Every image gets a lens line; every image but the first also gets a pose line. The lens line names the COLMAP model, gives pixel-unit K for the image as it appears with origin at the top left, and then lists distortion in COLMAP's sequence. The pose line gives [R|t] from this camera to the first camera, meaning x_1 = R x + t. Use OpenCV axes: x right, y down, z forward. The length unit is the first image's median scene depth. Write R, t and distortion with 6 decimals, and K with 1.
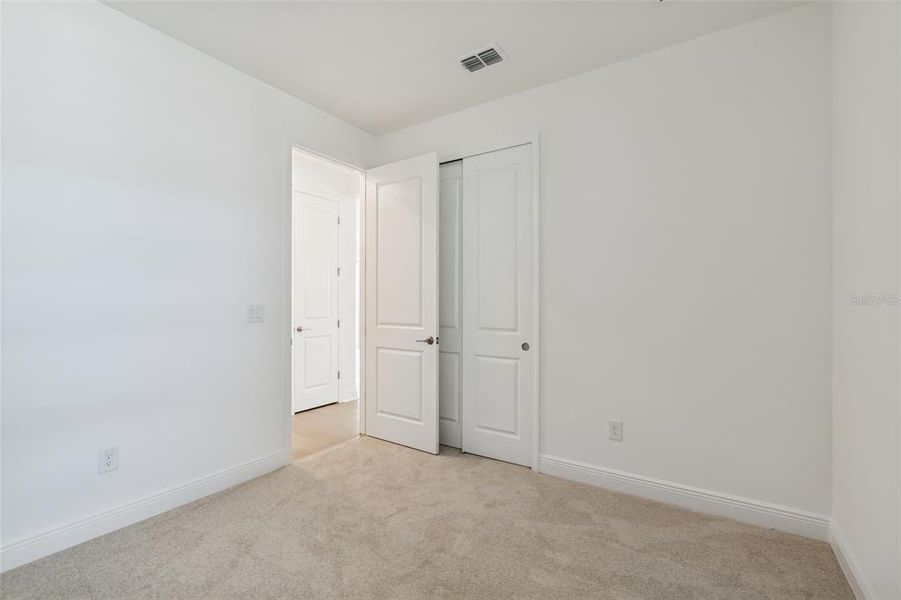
lens RADIAL K [[403.9, 0, 448.7], [0, 403.9, 302.0], [0, 0, 1]] dist [0.000302, 0.000032]
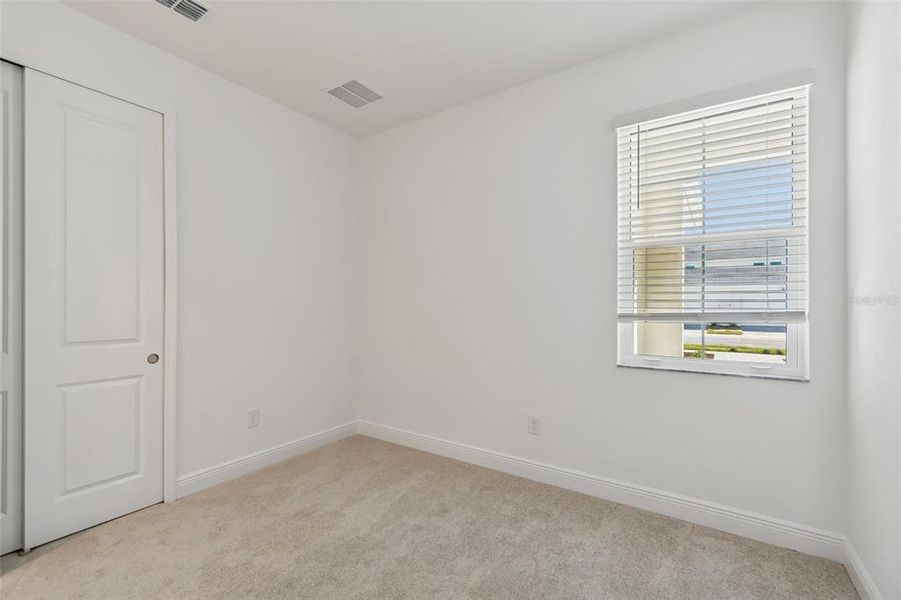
lens RADIAL K [[390.4, 0, 449.7], [0, 390.4, 303.5], [0, 0, 1]] dist [-0.000583, -0.000218]
pose [[0.004522, 0.001352, 0.999989, -0.591322], [-0.005229, 0.999985, -0.001328, -0.003741], [-0.999976, -0.005223, 0.004529, 0.390358]]
